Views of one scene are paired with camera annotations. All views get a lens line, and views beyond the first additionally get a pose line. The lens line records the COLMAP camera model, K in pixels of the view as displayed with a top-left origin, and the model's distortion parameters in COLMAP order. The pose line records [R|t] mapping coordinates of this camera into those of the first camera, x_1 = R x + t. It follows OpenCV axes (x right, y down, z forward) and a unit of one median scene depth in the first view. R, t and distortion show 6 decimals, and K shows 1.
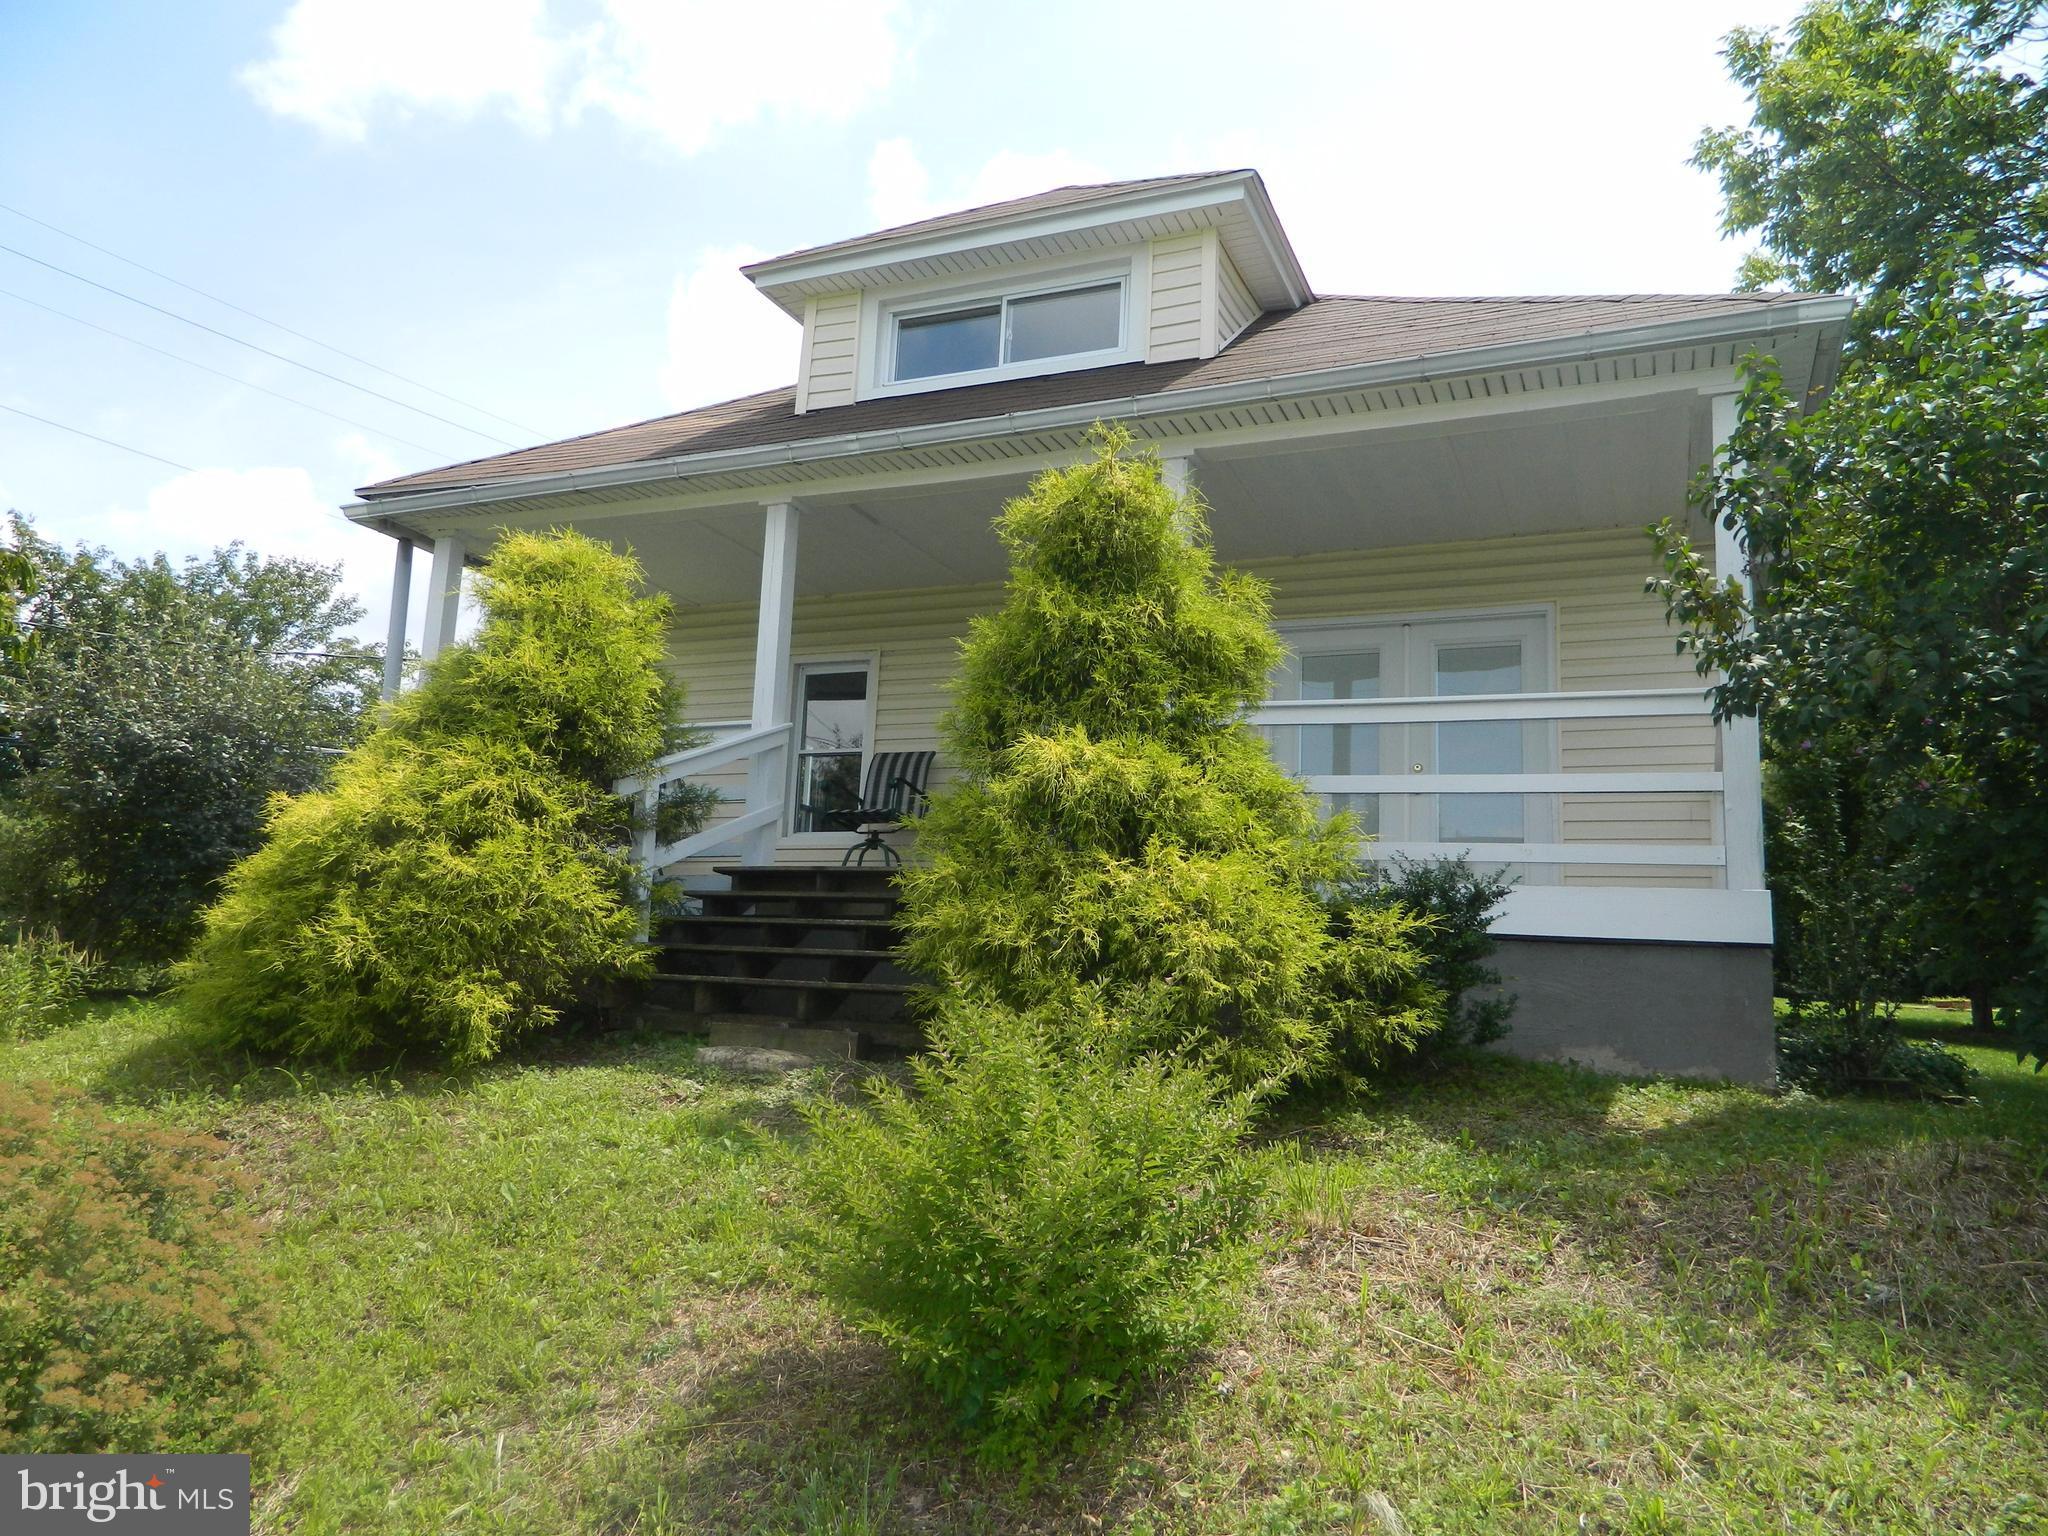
lens RADIAL K [[1525.4, 0, 1036.8], [0, 1525.4, 755.4], [0, 0, 1]] dist [0.006728, -0.002226]
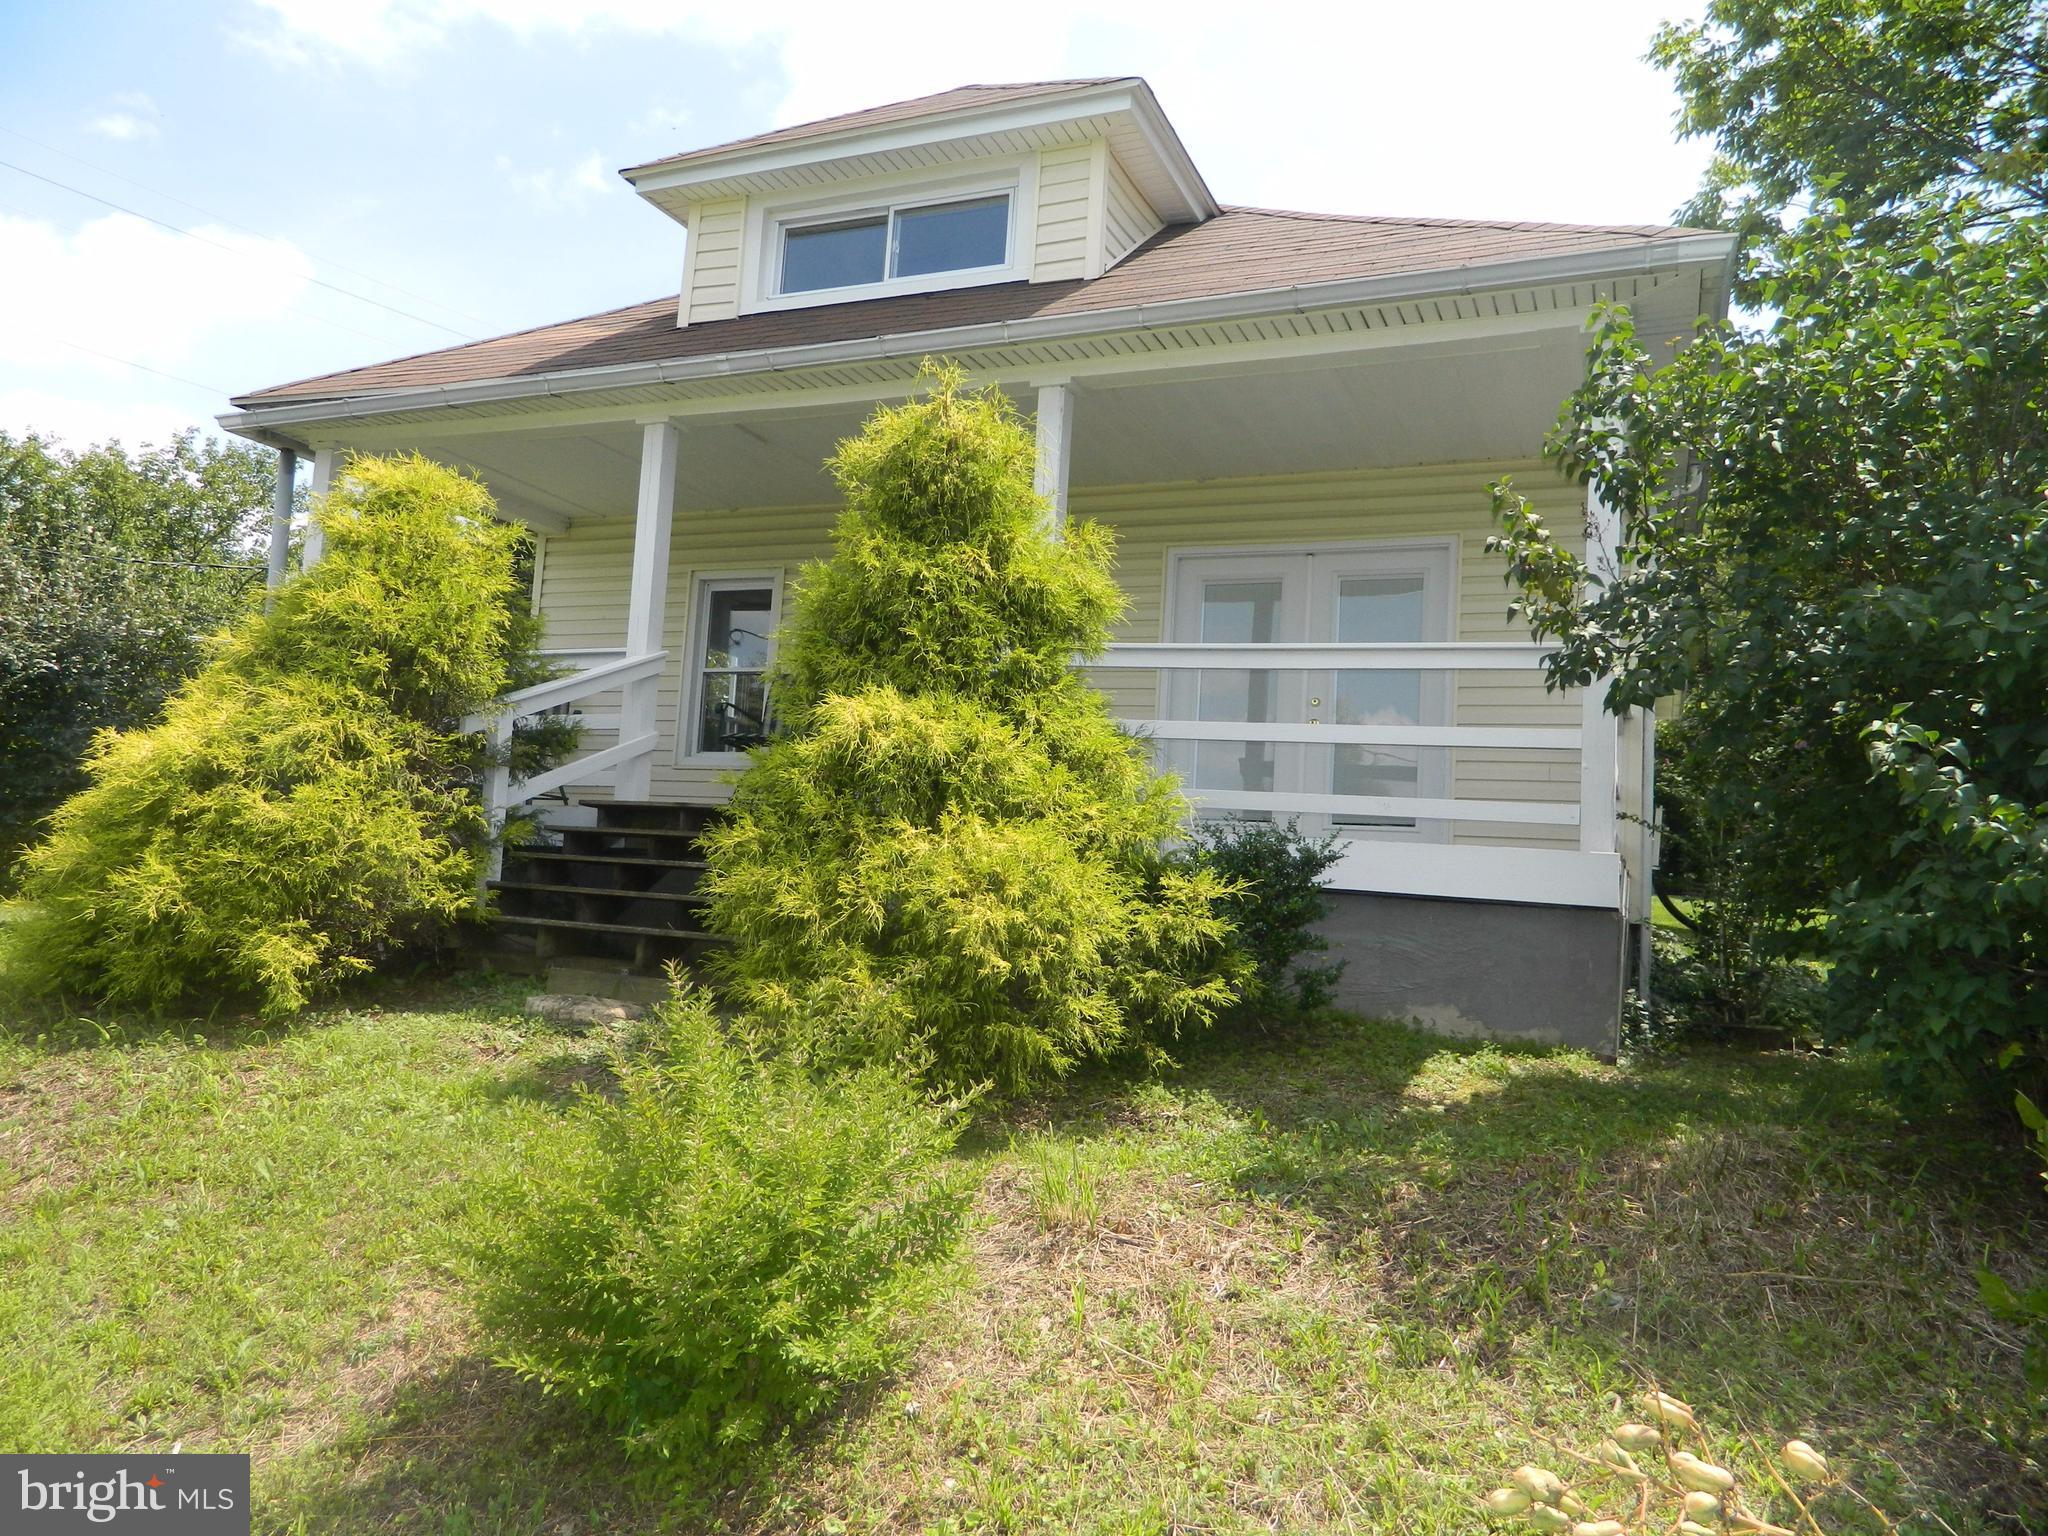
lens RADIAL K [[1525.4, 0, 1009.5], [0, 1525.4, 771.4], [0, 0, 1]] dist [0.006728, -0.002226]
pose [[0.999906, 0.013639, -0.001049, 0.099640], [-0.013514, 0.996793, 0.078872, -0.040132], [0.002121, -0.078850, 0.996884, 0.027806]]
